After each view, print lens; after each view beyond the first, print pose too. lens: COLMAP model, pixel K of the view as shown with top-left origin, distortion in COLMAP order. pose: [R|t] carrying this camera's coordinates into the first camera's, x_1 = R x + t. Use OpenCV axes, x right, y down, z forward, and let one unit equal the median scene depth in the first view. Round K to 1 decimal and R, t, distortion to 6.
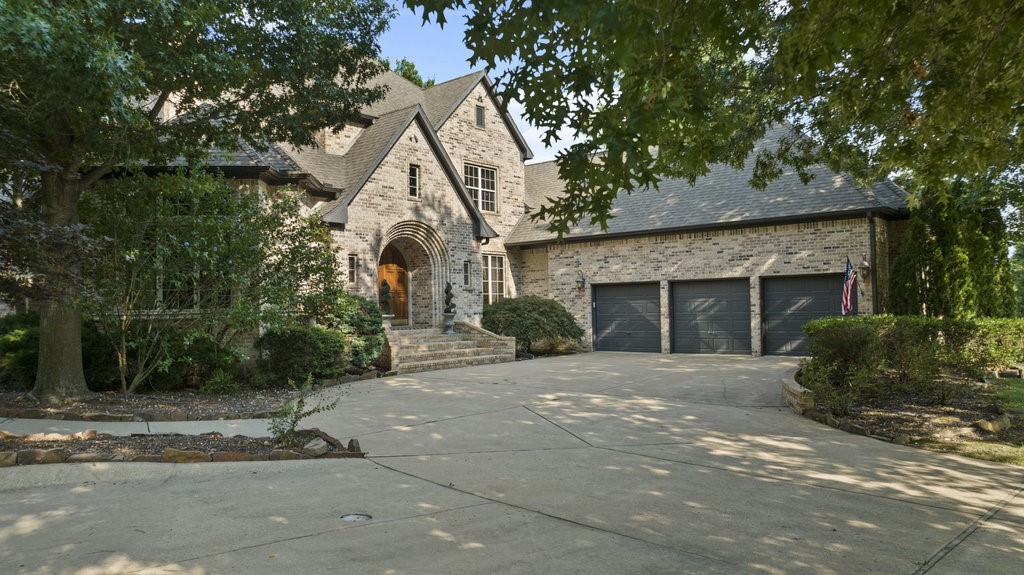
lens RADIAL K [[718.1, 0, 515.7], [0, 718.1, 291.5], [0, 0, 1]] dist [-0.018675, 0.004348]
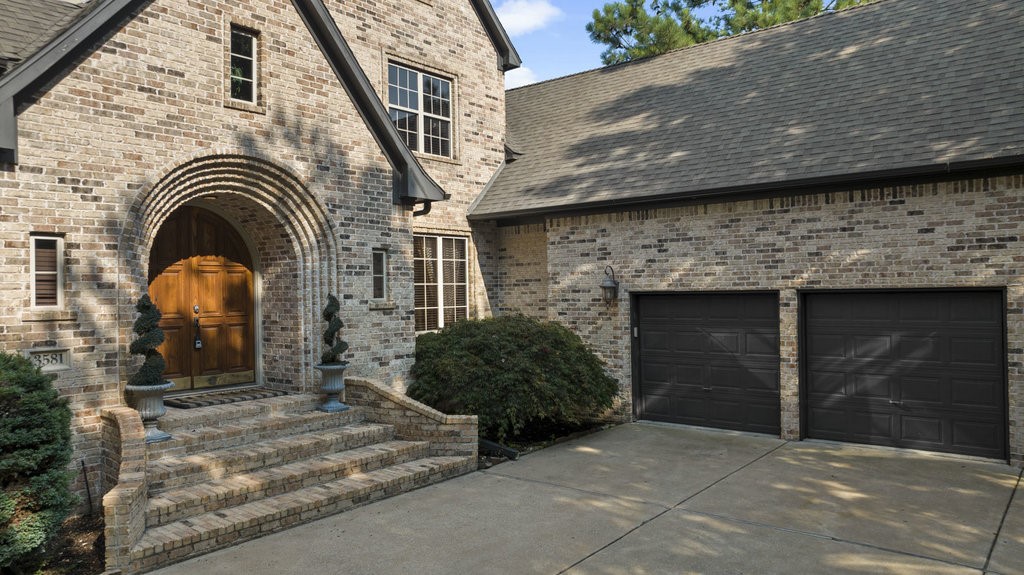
lens RADIAL K [[734.3, 0, 512.0], [0, 734.3, 287.5], [0, 0, 1]] dist [-0.015290, 0.005227]
pose [[0.999955, 0.001982, 0.009289, 0.015553], [-0.002149, 0.999835, 0.018061, -0.025149], [-0.009252, -0.018080, 0.999794, 0.506796]]
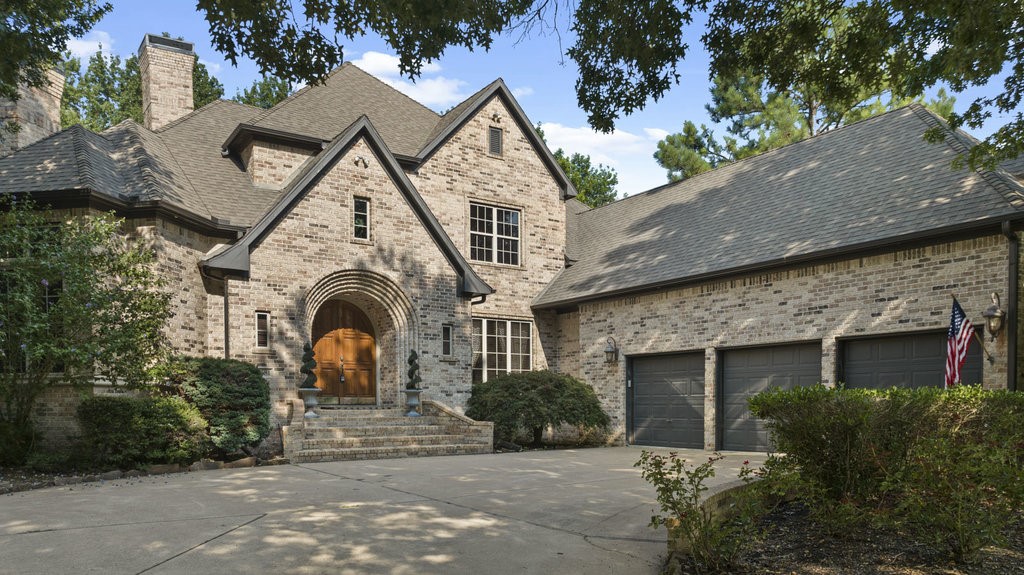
lens RADIAL K [[753.6, 0, 510.5], [0, 753.6, 434.7], [0, 0, 1]] dist [-0.005589, -0.001669]
pose [[0.963373, 0.025752, -0.266925, 0.217792], [-0.008329, 0.997771, 0.066203, 0.022555], [0.268035, -0.061555, 0.961441, 0.224486]]
